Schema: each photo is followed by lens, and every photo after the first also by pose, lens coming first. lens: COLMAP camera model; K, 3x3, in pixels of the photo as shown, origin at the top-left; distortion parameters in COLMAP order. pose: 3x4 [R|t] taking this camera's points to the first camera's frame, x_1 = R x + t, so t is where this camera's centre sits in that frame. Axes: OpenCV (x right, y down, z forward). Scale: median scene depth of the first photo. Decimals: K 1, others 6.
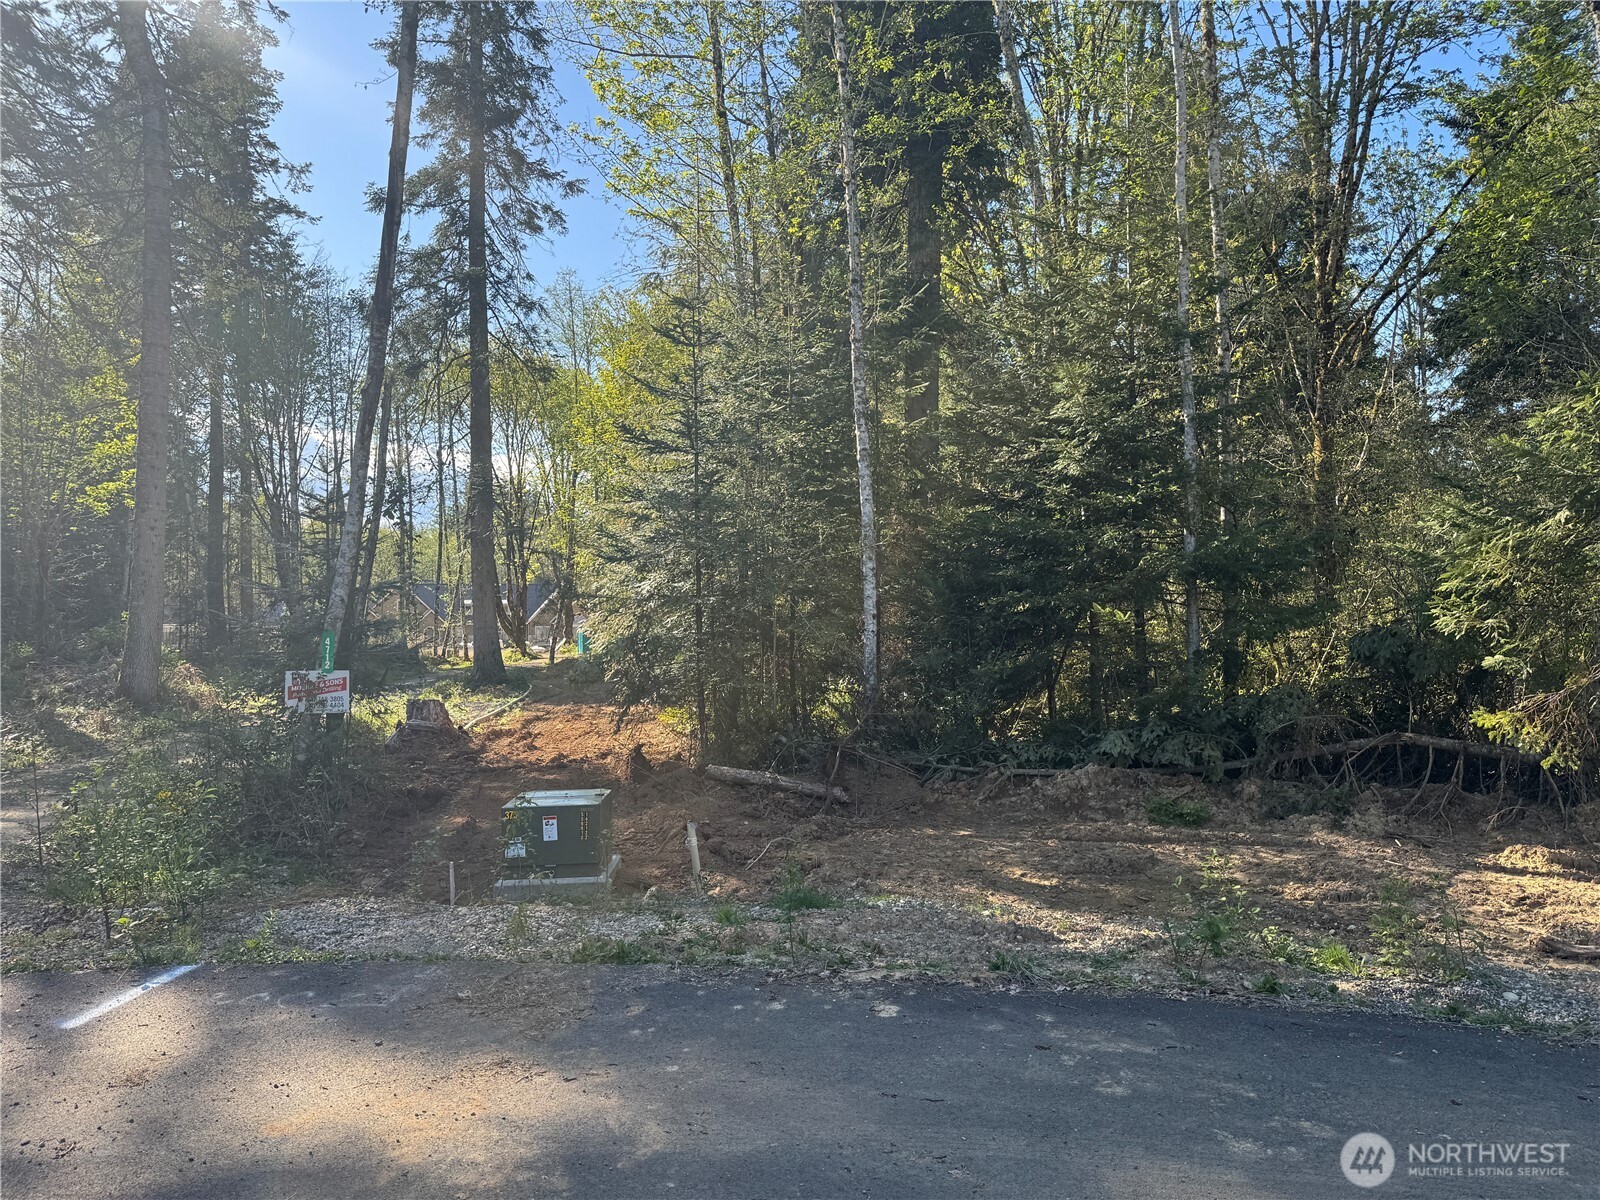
lens RADIAL K [[1098.7, 0, 804.2], [0, 1098.7, 600.8], [0, 0, 1]] dist [0.090374, -0.117485]
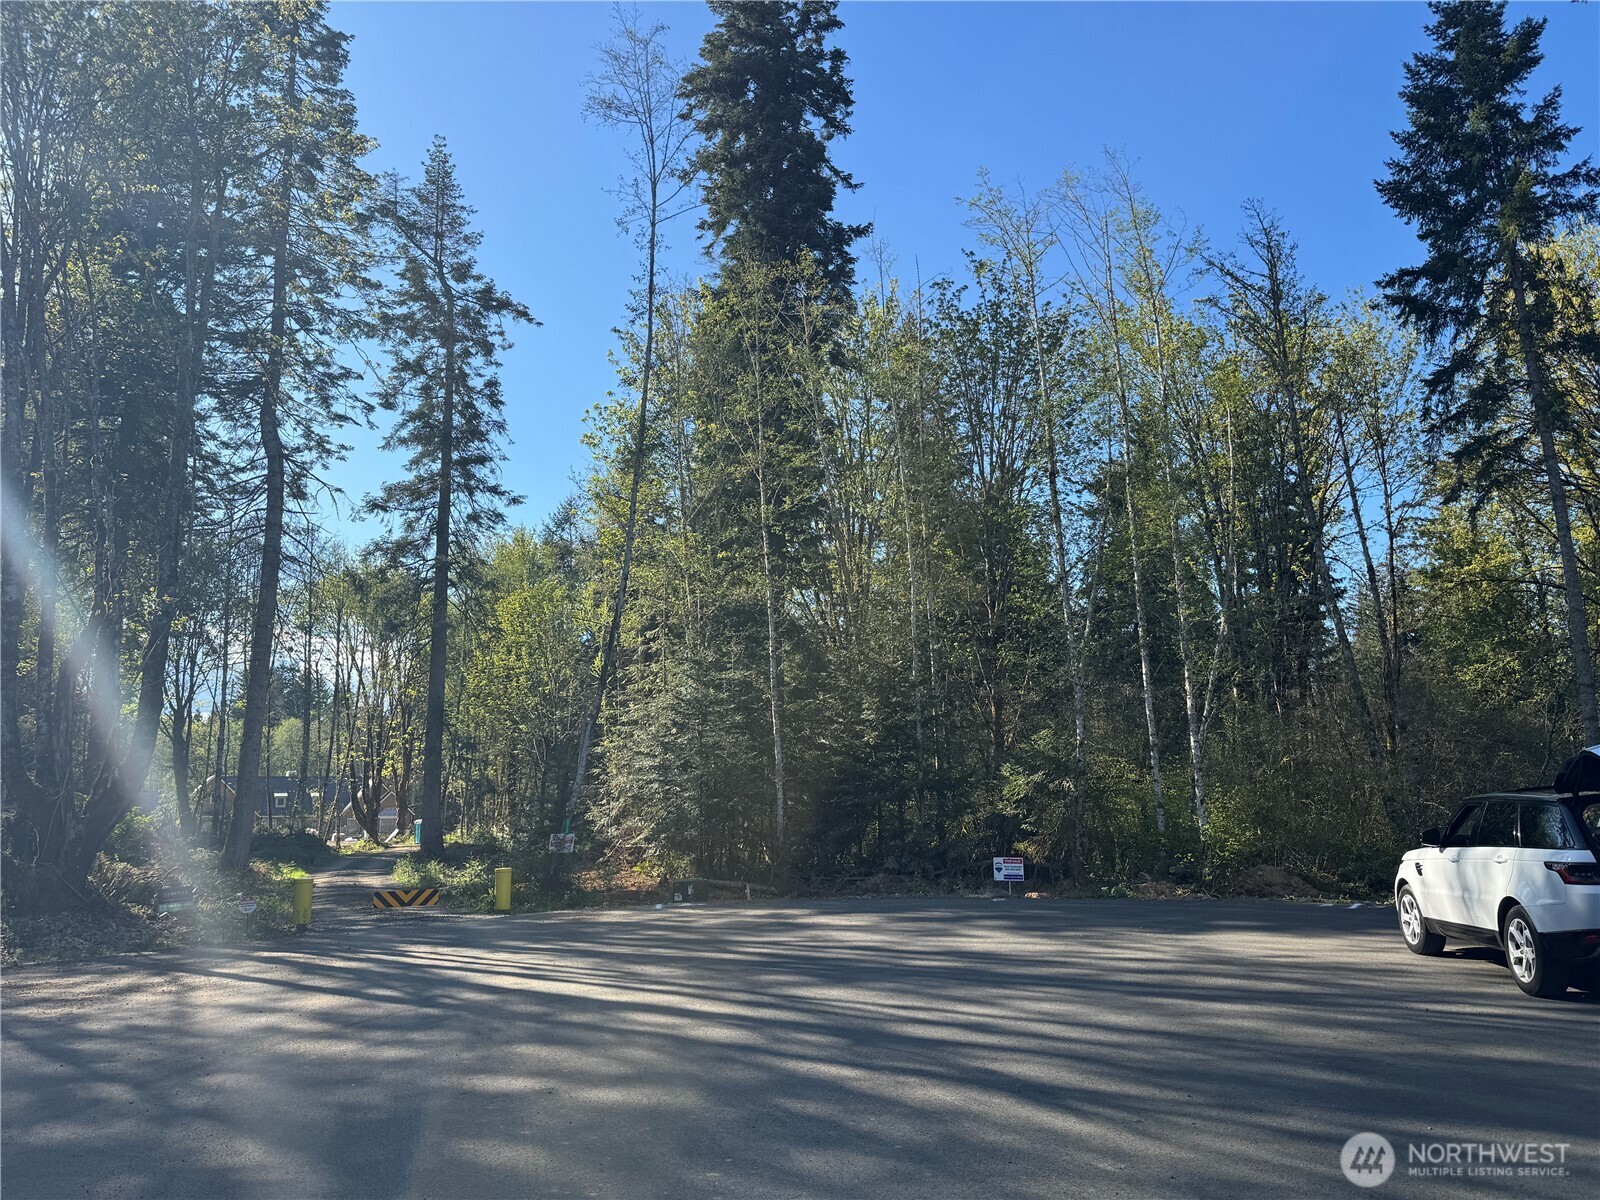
lens RADIAL K [[1104.0, 0, 792.1], [0, 1104.0, 598.4], [0, 0, 1]] dist [0.080576, -0.107840]
pose [[0.981246, 0.035975, 0.189375, -0.362388], [-0.003460, 0.985559, -0.169297, -0.024607], [-0.192731, 0.165467, 0.967200, -1.233127]]
